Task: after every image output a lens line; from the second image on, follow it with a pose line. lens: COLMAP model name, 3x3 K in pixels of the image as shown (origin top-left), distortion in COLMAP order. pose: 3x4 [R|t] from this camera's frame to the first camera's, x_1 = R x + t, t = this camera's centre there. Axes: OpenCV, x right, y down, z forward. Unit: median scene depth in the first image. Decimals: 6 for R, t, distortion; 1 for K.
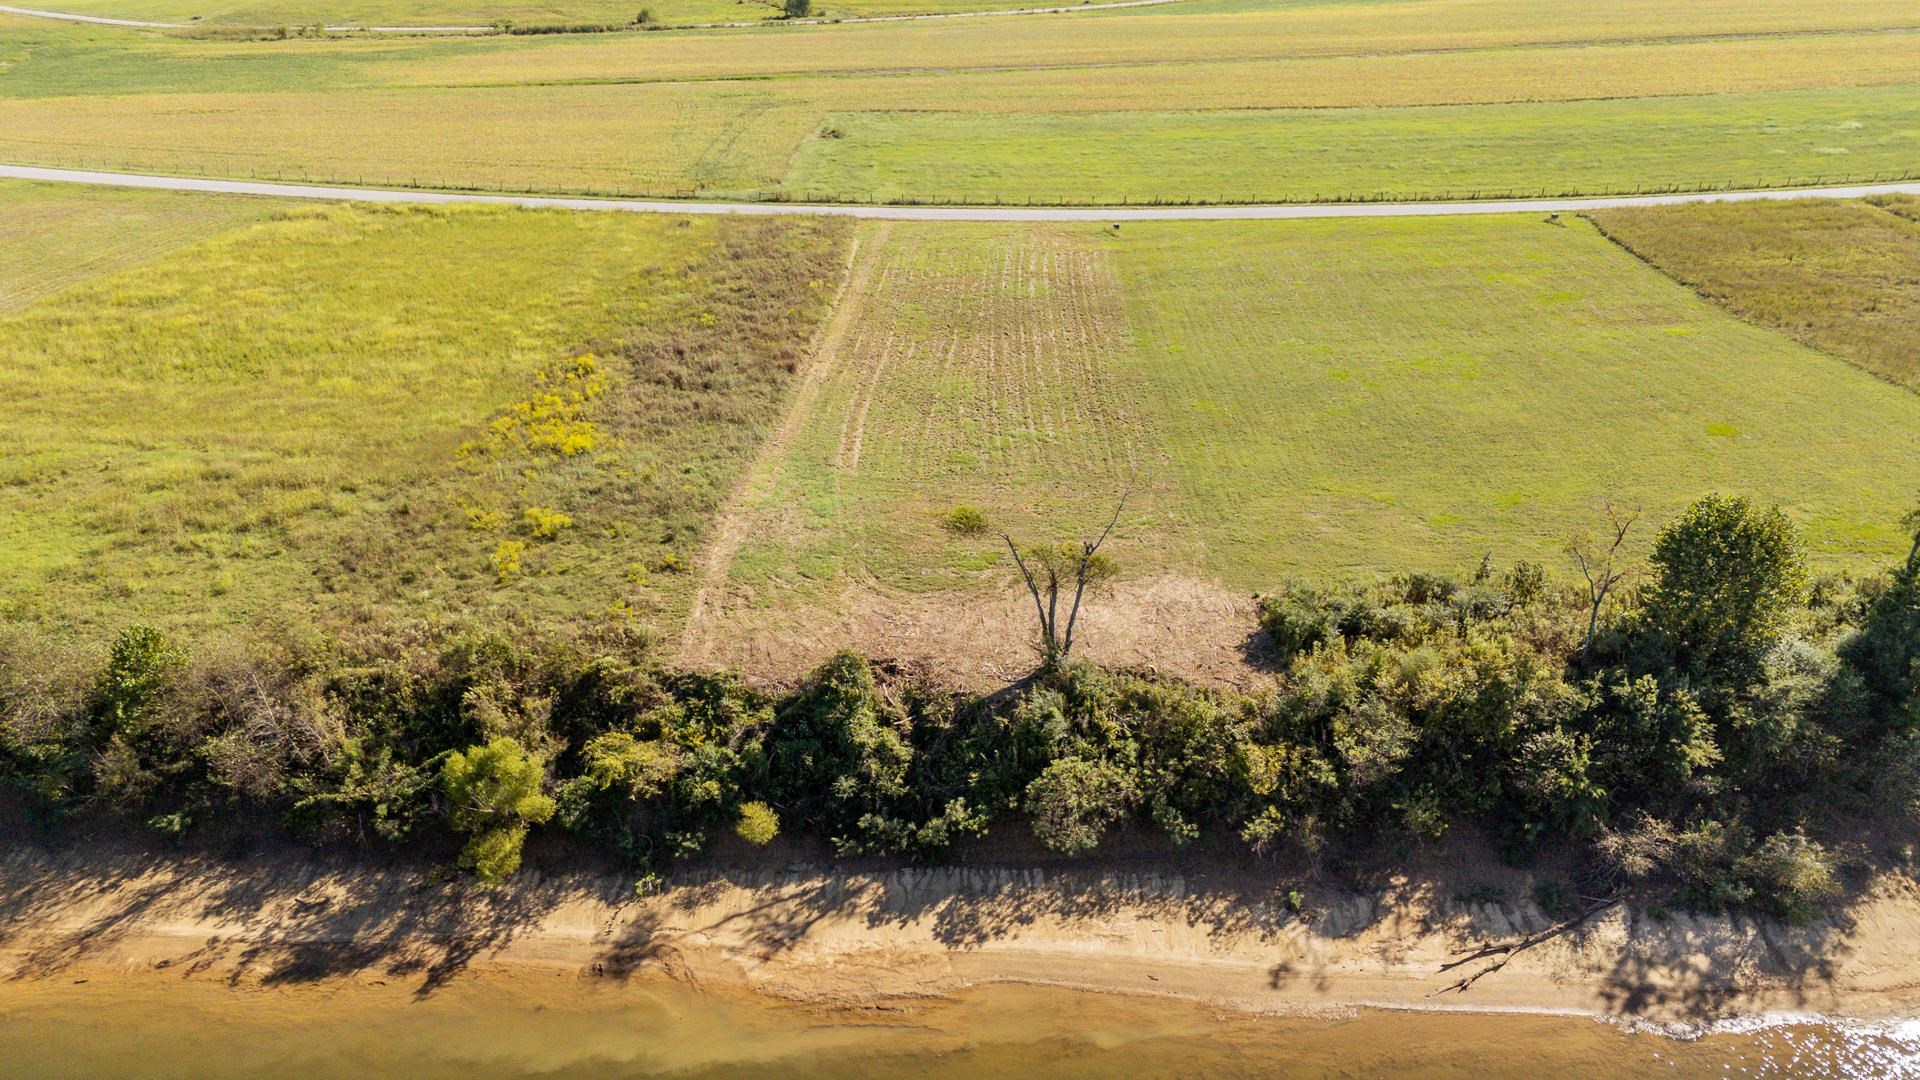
lens RADIAL K [[1423.5, 0, 951.8], [0, 1423.5, 511.7], [0, 0, 1]] dist [0.067966, -0.069463]
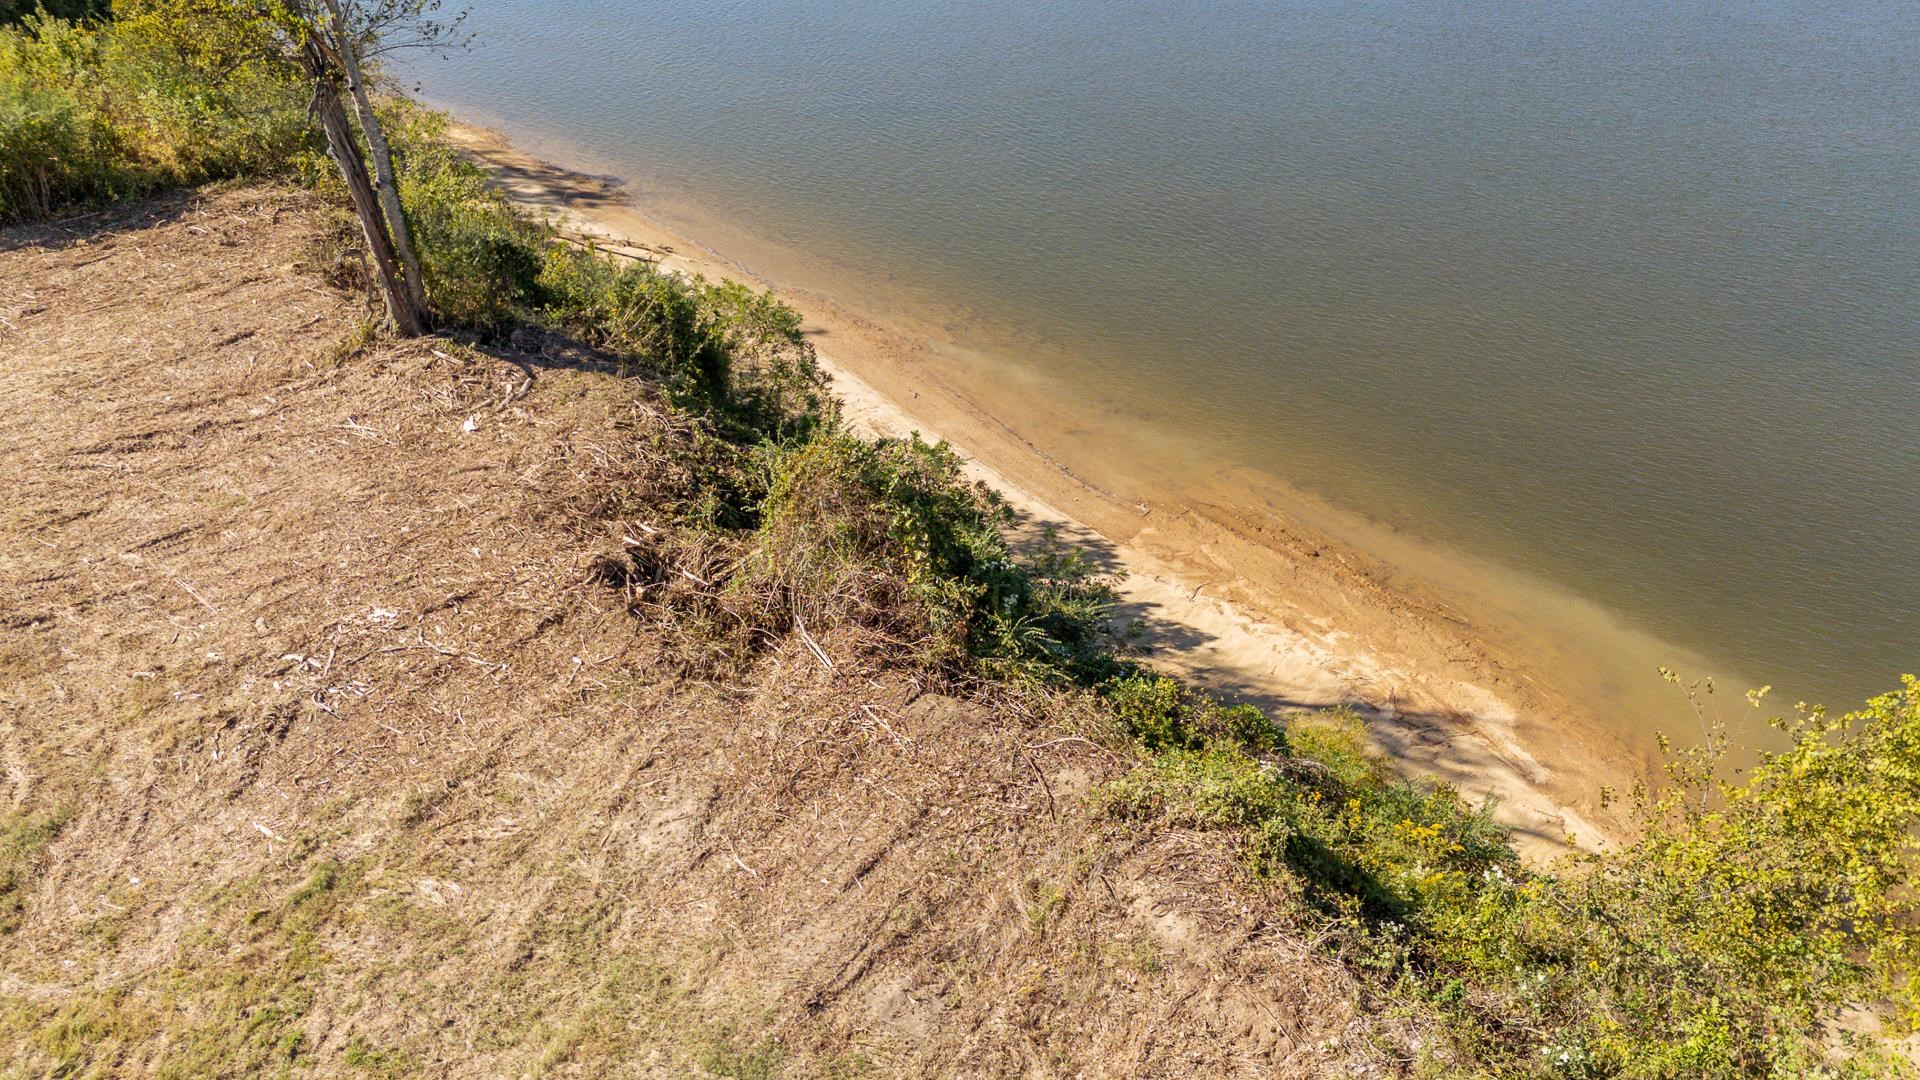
lens RADIAL K [[1423.5, 0, 956.4], [0, 1423.5, 521.6], [0, 0, 1]] dist [0.067966, -0.069463]
pose [[-0.663700, -0.385894, 0.640771, -0.262249], [0.337642, 0.609848, 0.716996, -0.067735], [-0.667458, 0.692222, -0.274462, 1.104930]]
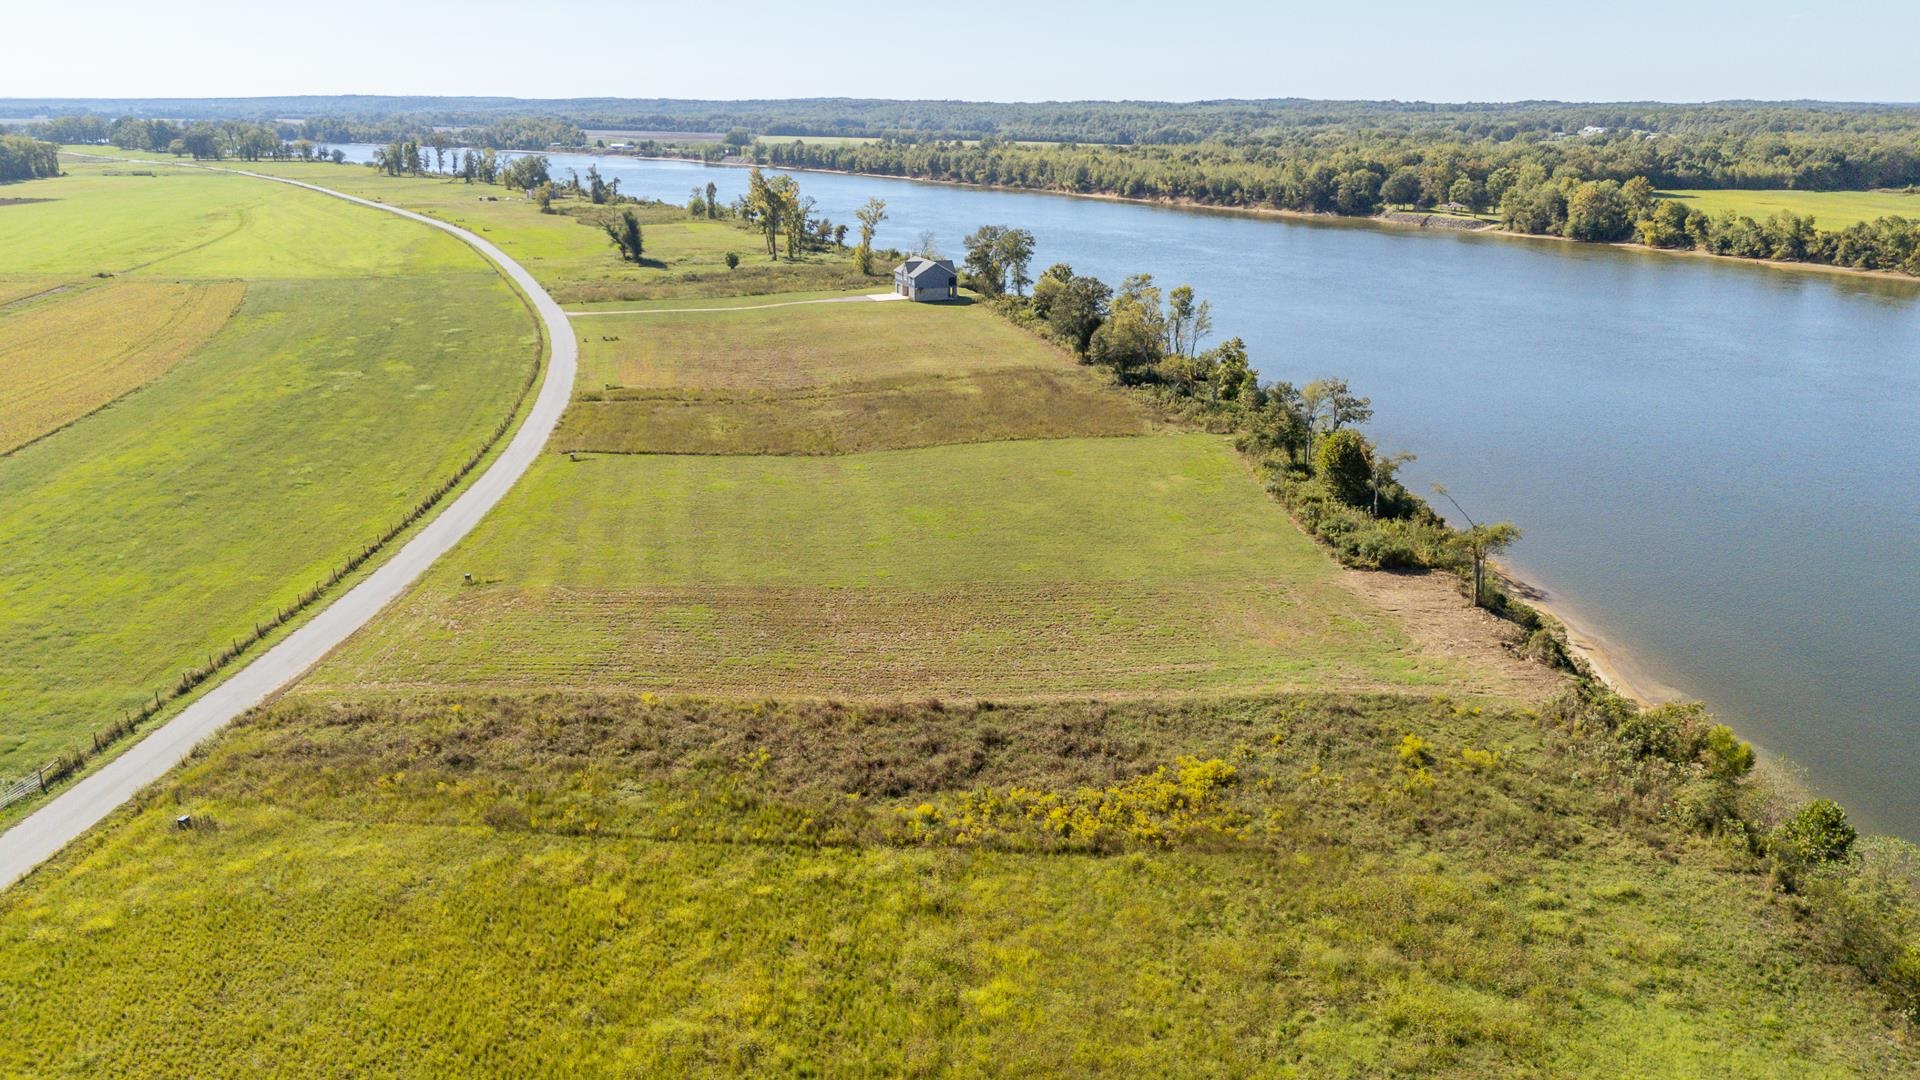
lens RADIAL K [[1423.5, 0, 954.0], [0, 1423.5, 531.3], [0, 0, 1]] dist [0.067966, -0.069463]
pose [[-0.029262, -0.278887, 0.959878, -1.614788], [0.434875, 0.861094, 0.263443, -0.729972], [-0.900015, 0.425135, 0.096083, 1.444447]]
